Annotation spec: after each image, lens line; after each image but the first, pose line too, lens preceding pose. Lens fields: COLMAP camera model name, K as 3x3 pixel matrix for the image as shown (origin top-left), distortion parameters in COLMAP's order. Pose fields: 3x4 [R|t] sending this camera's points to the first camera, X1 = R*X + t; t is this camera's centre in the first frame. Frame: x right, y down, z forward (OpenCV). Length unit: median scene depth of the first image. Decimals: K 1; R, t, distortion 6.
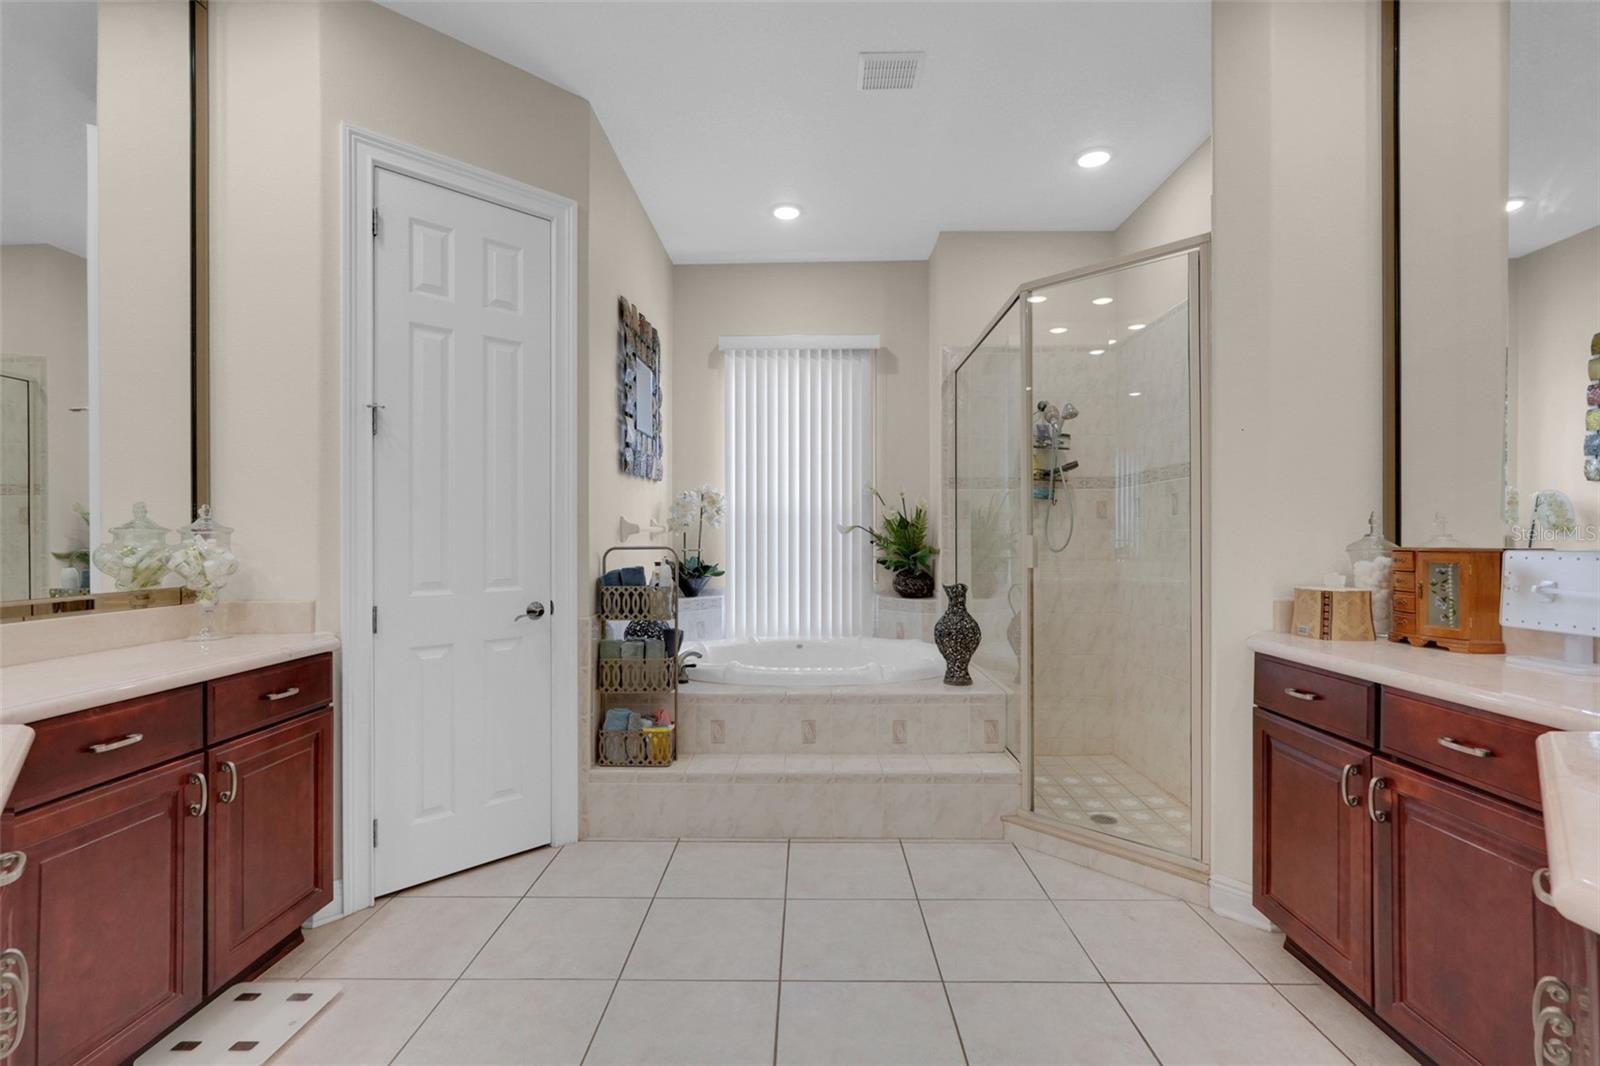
lens RADIAL K [[704.0, 0, 793.6], [0, 704.0, 534.1], [0, 0, 1]] dist [-0.006690, 0.005253]
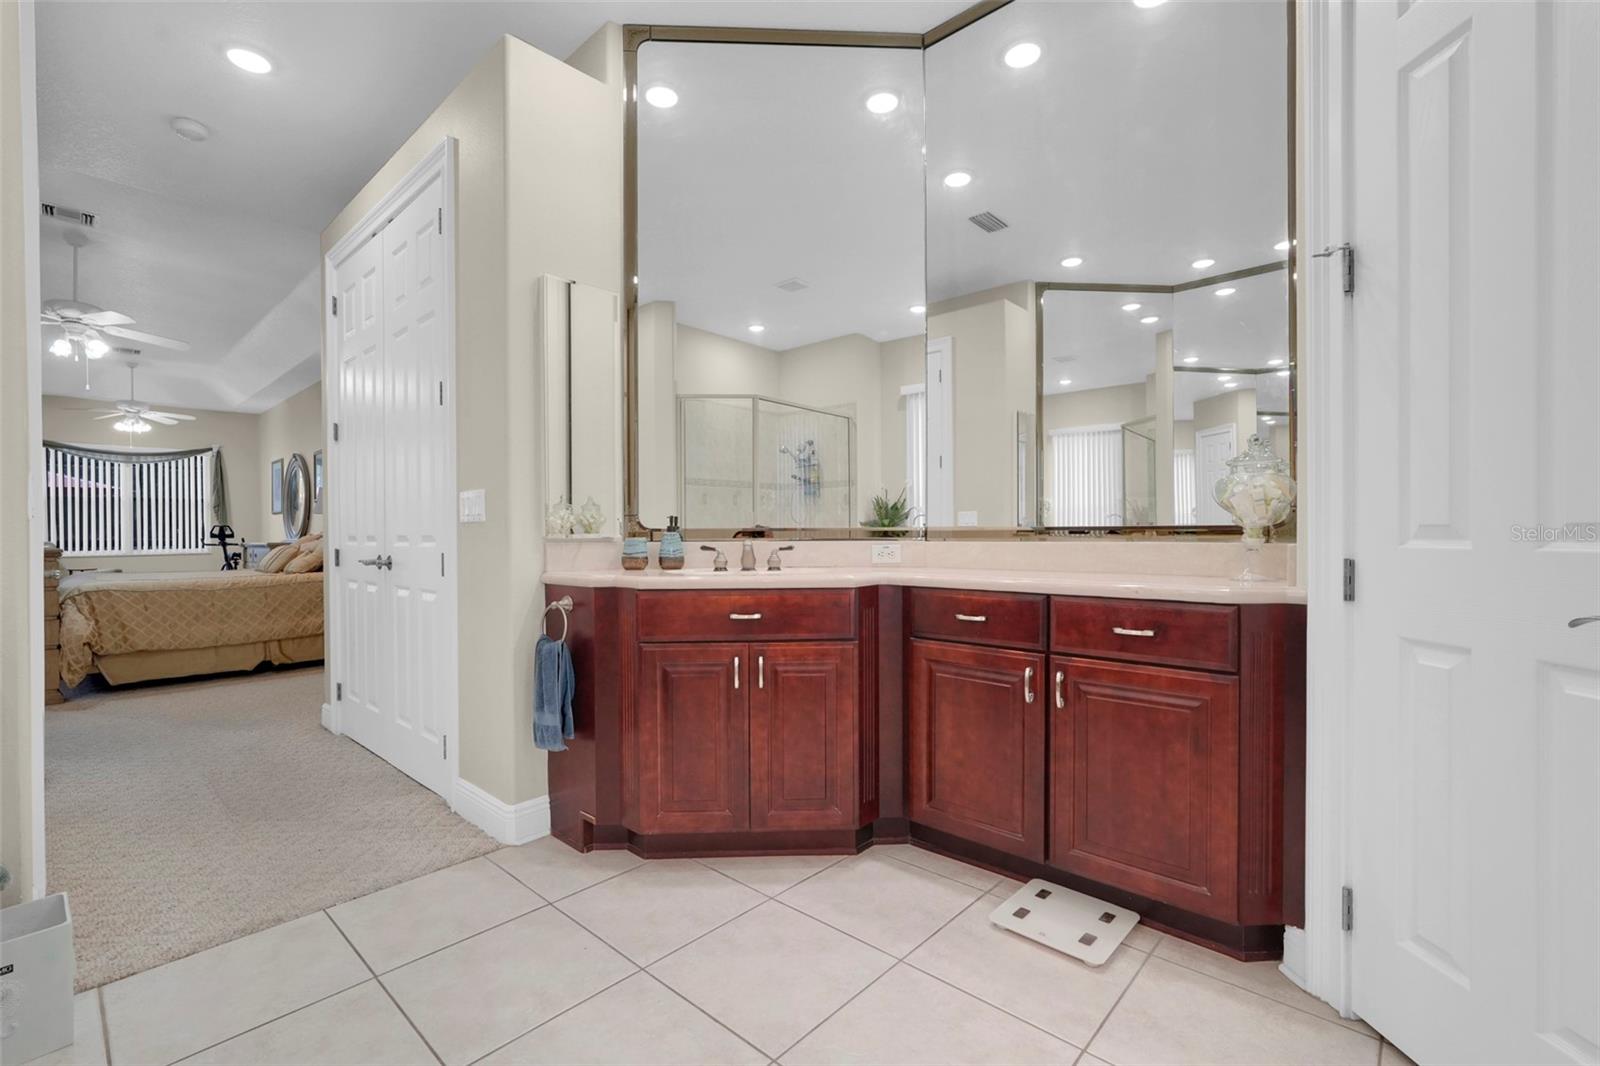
lens RADIAL K [[704.0, 0, 793.4], [0, 704.0, 534.8], [0, 0, 1]] dist [-0.006690, 0.005253]
pose [[-0.668137, 0.006605, -0.744009, 0.098367], [0.009261, 0.999957, 0.000561, 0.033121], [0.743980, -0.006515, -0.668170, 0.463717]]
